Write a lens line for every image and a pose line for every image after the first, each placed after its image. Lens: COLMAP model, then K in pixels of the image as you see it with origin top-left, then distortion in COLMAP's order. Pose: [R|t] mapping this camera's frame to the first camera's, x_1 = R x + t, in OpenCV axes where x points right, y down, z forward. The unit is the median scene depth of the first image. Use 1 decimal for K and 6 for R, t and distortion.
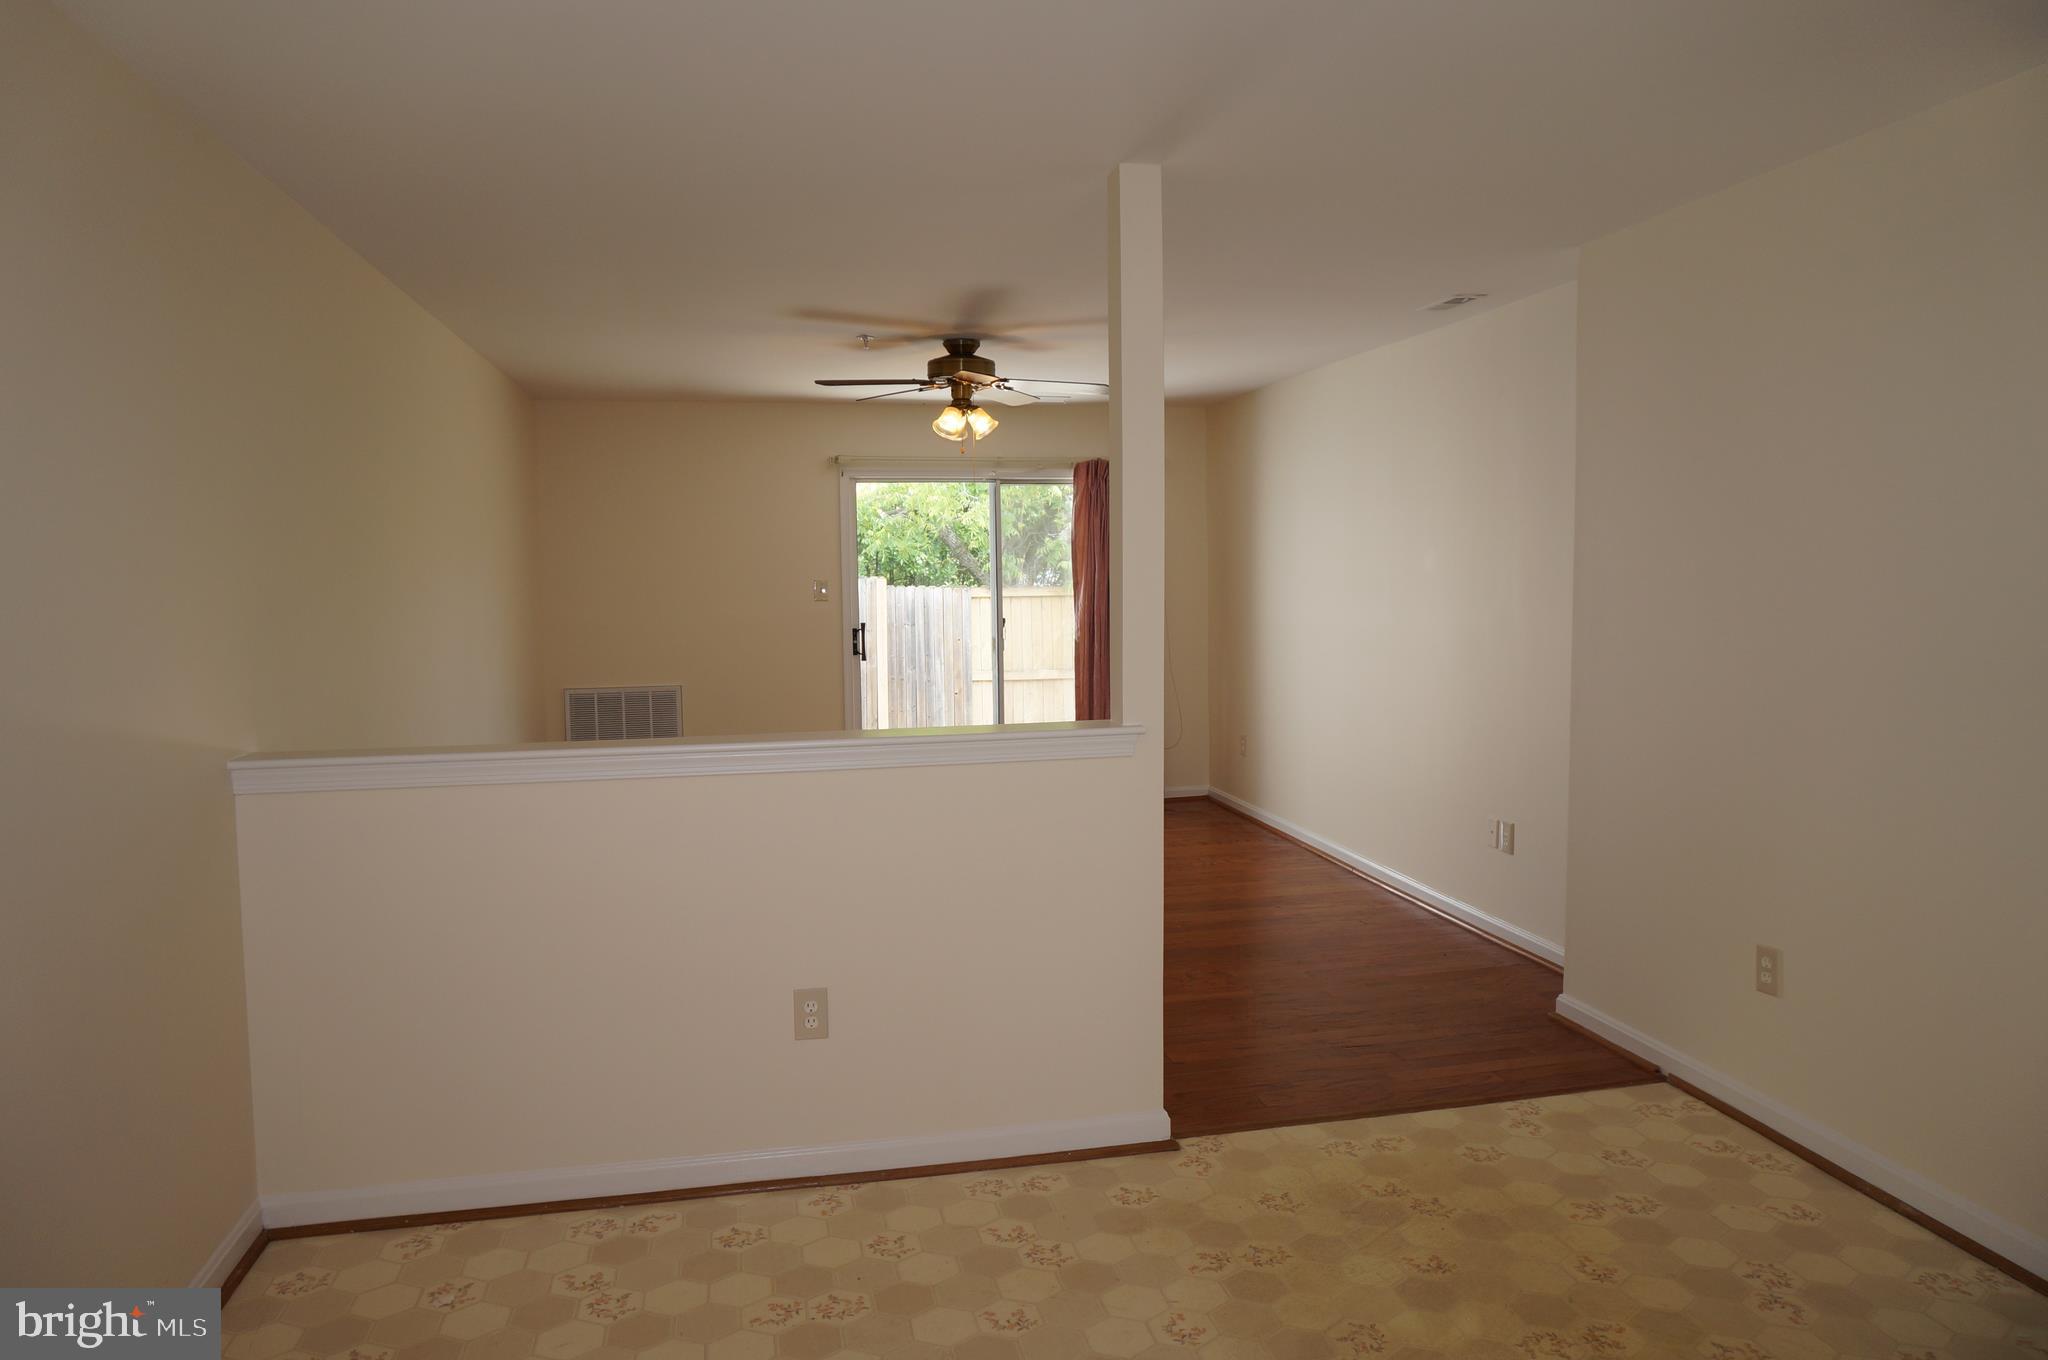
lens RADIAL K [[1353.6, 0, 1015.2], [0, 1353.6, 677.9], [0, 0, 1]] dist [-0.053594, 0.031855]
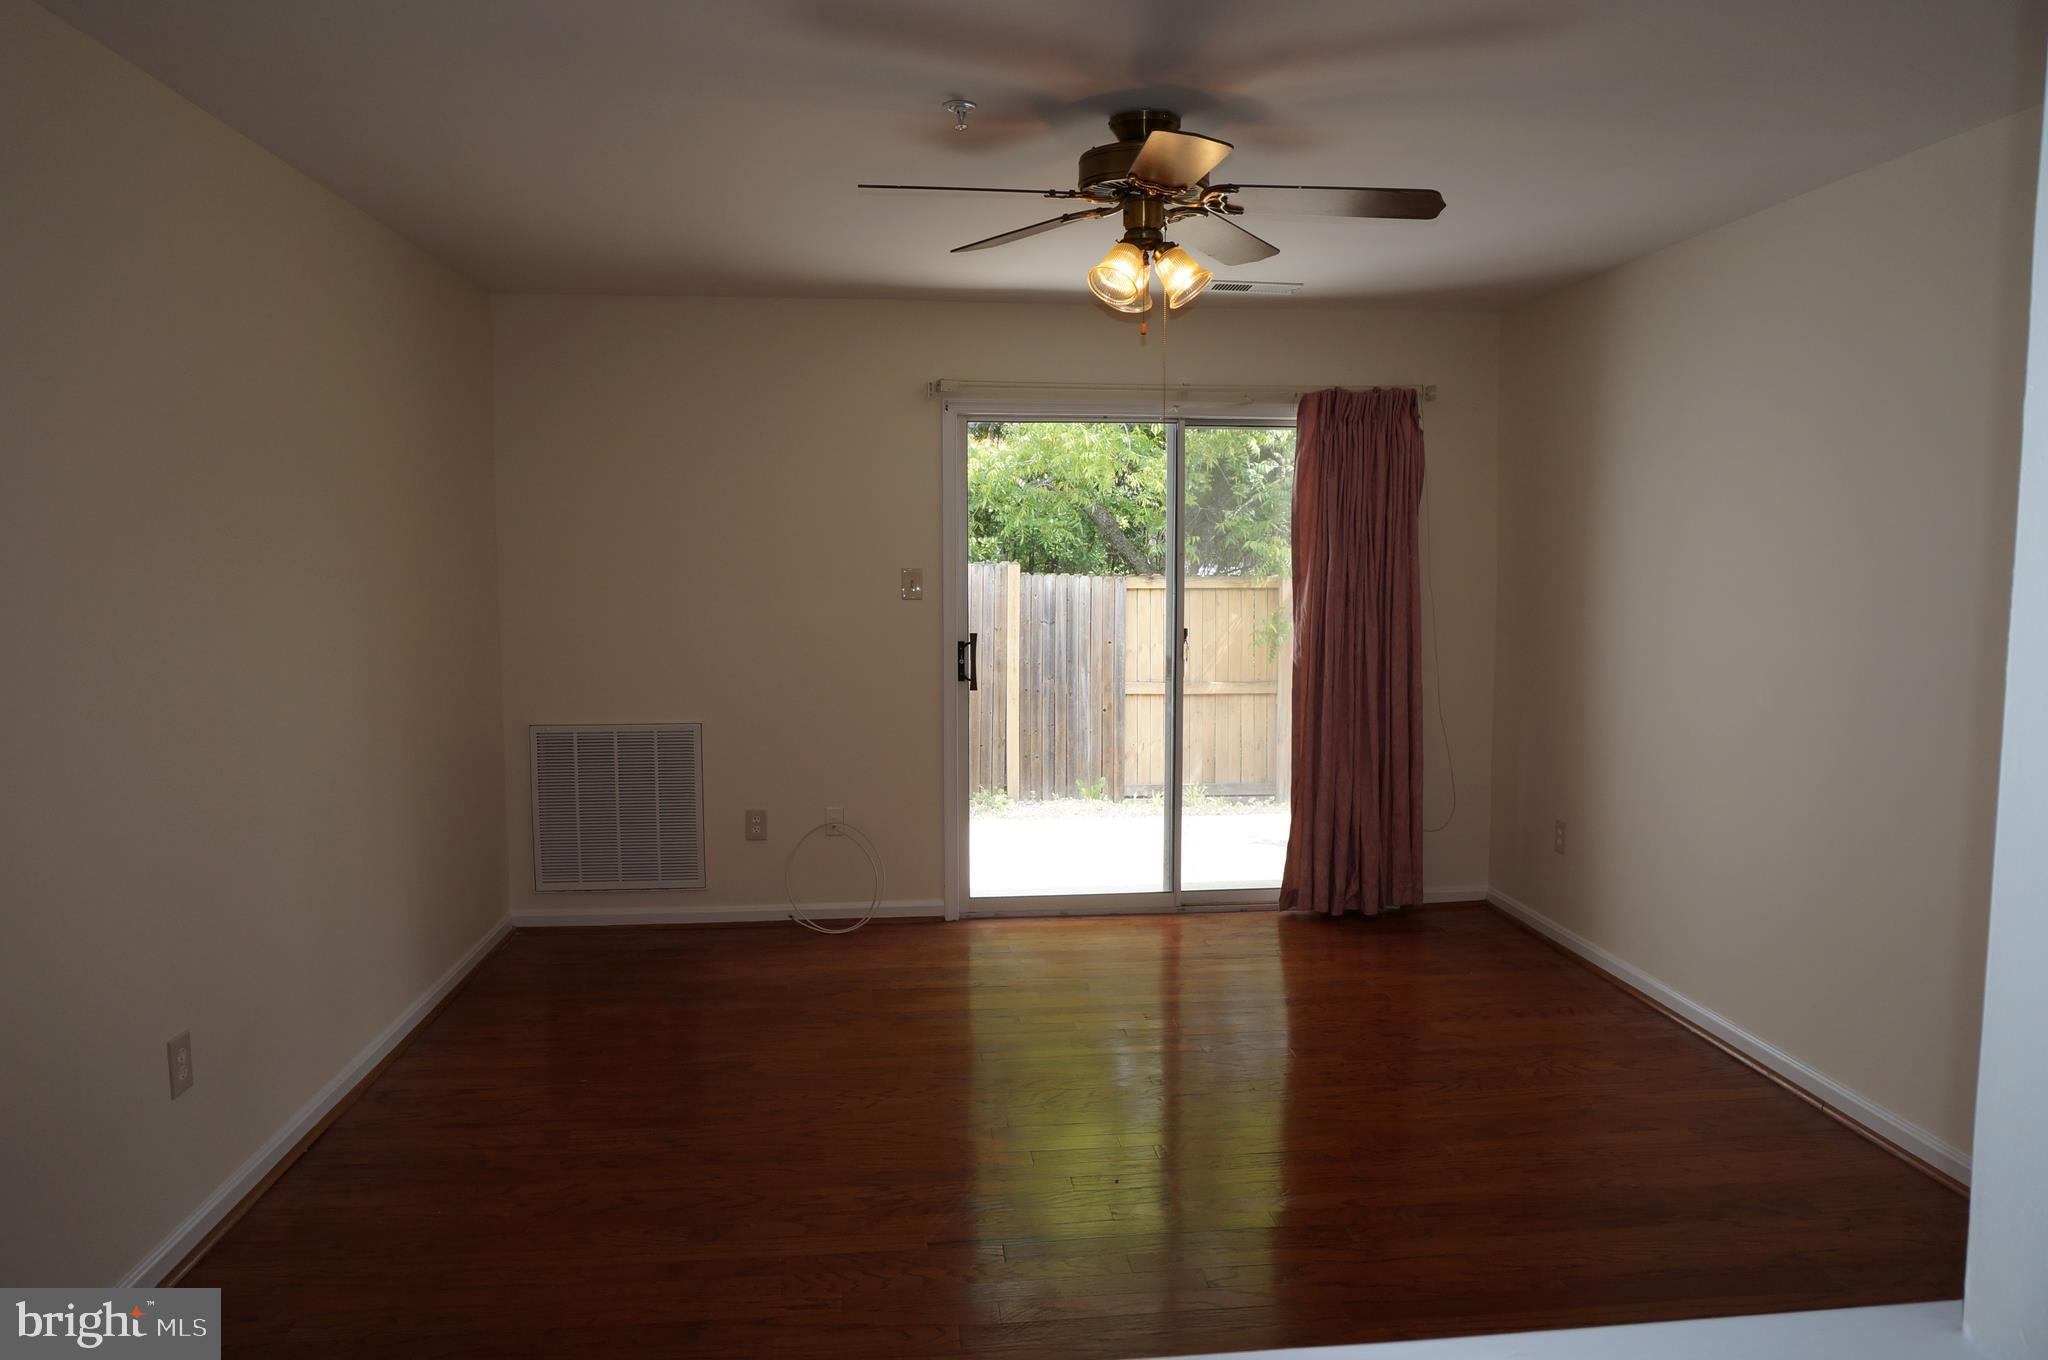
lens RADIAL K [[1353.6, 0, 1027.0], [0, 1353.6, 681.3], [0, 0, 1]] dist [-0.053594, 0.031855]
pose [[0.995142, 0.021608, -0.096049, -0.021641], [-0.020170, 0.999670, 0.015921, -0.027744], [0.096362, -0.013906, 0.995249, 0.335641]]
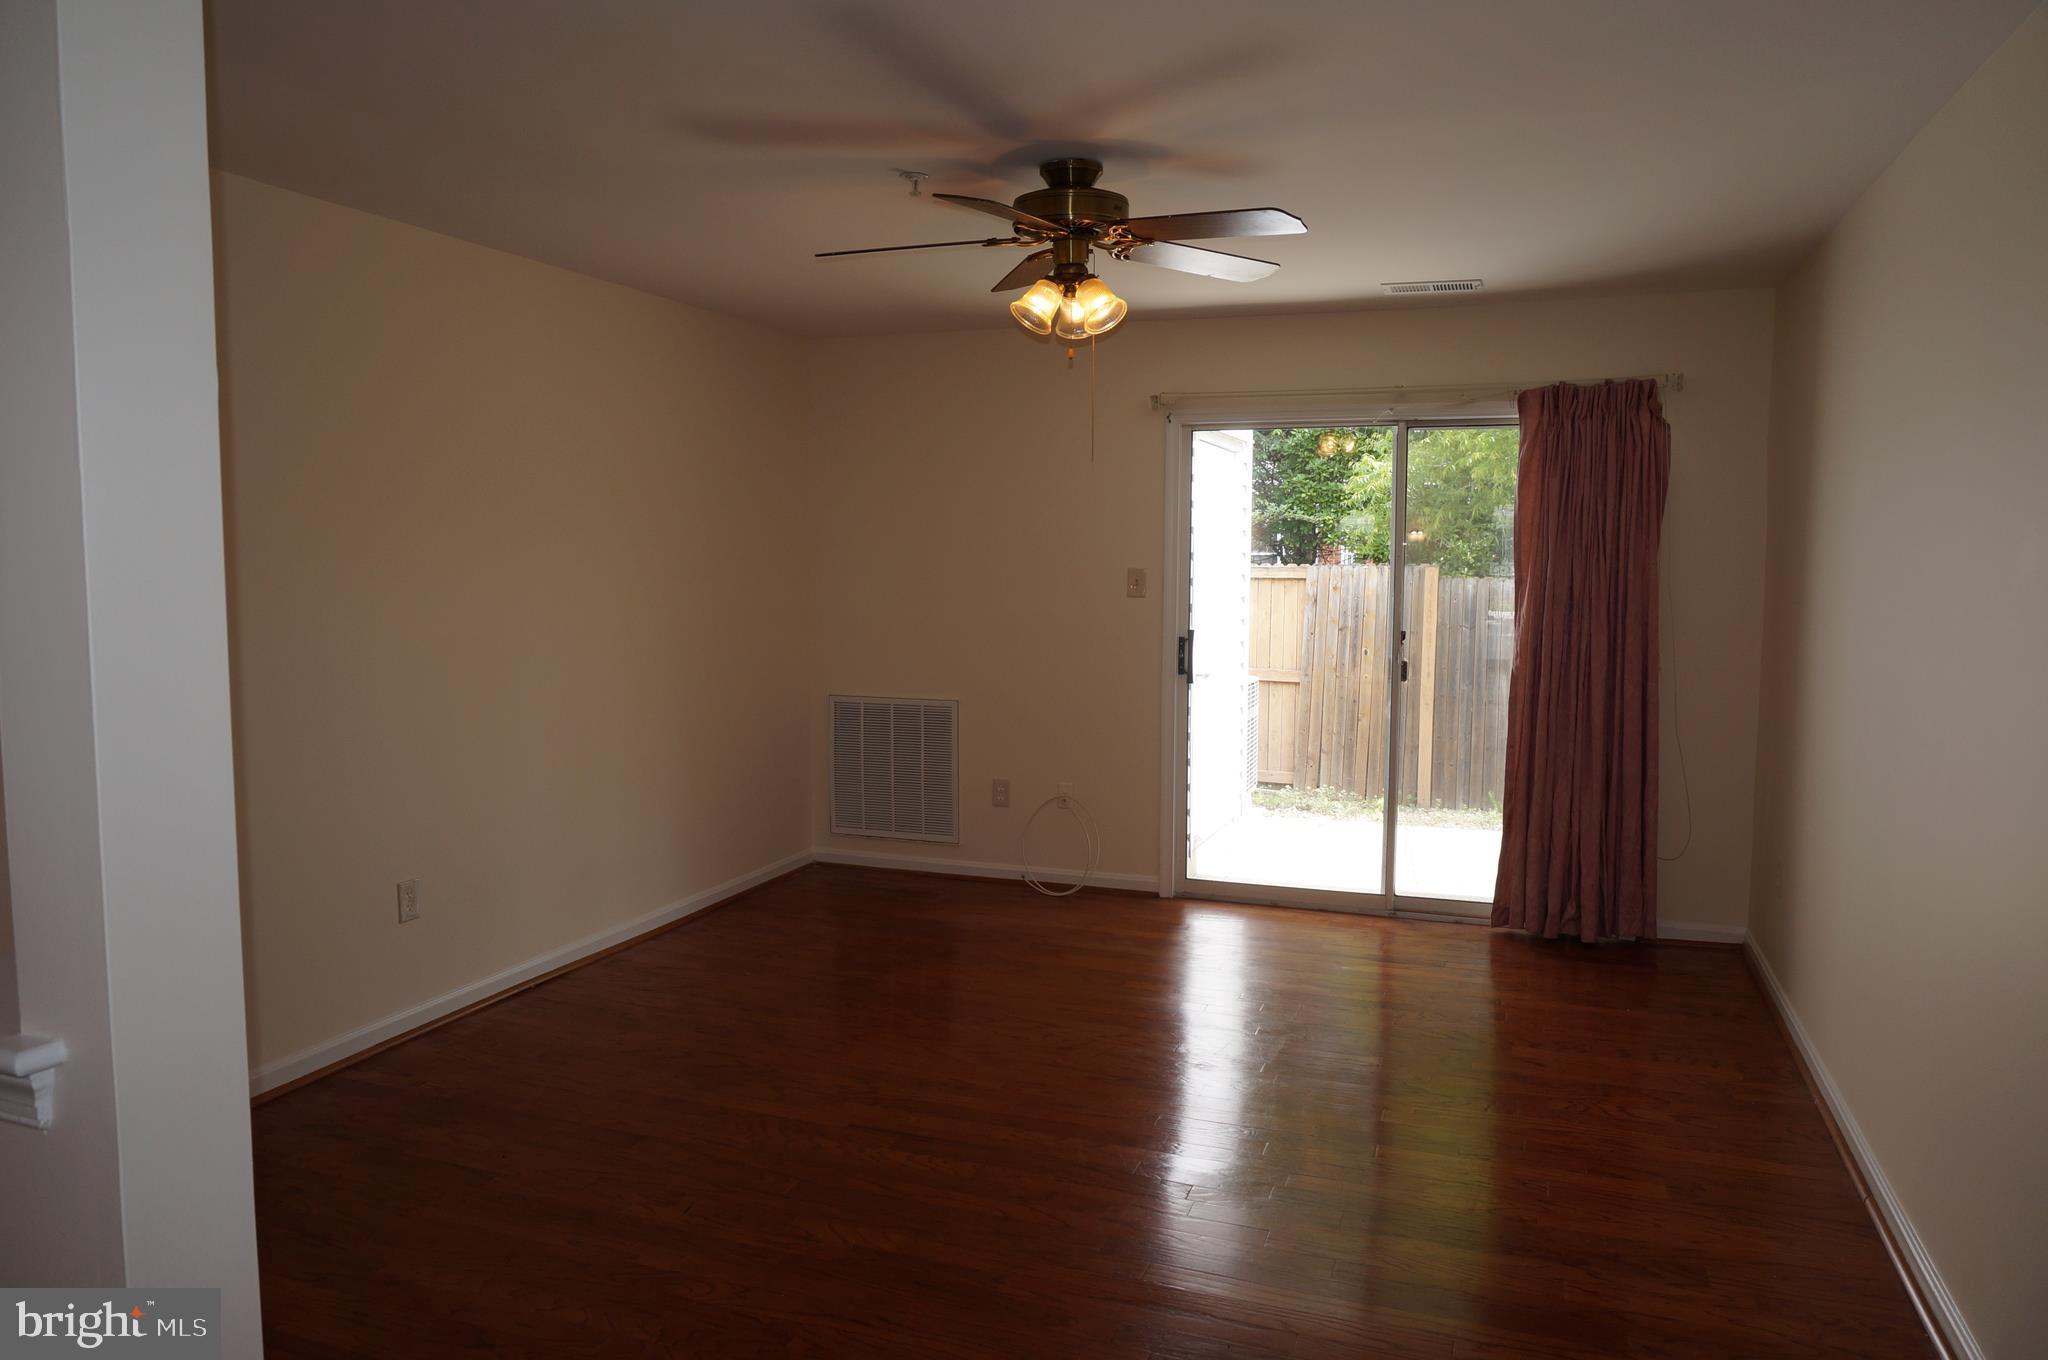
lens RADIAL K [[1353.6, 0, 1037.3], [0, 1353.6, 680.1], [0, 0, 1]] dist [-0.053594, 0.031855]
pose [[0.850308, 0.064692, -0.522295, 0.187406], [-0.056441, 0.997902, 0.031714, -0.031726], [0.523251, 0.002513, 0.852175, 0.349946]]
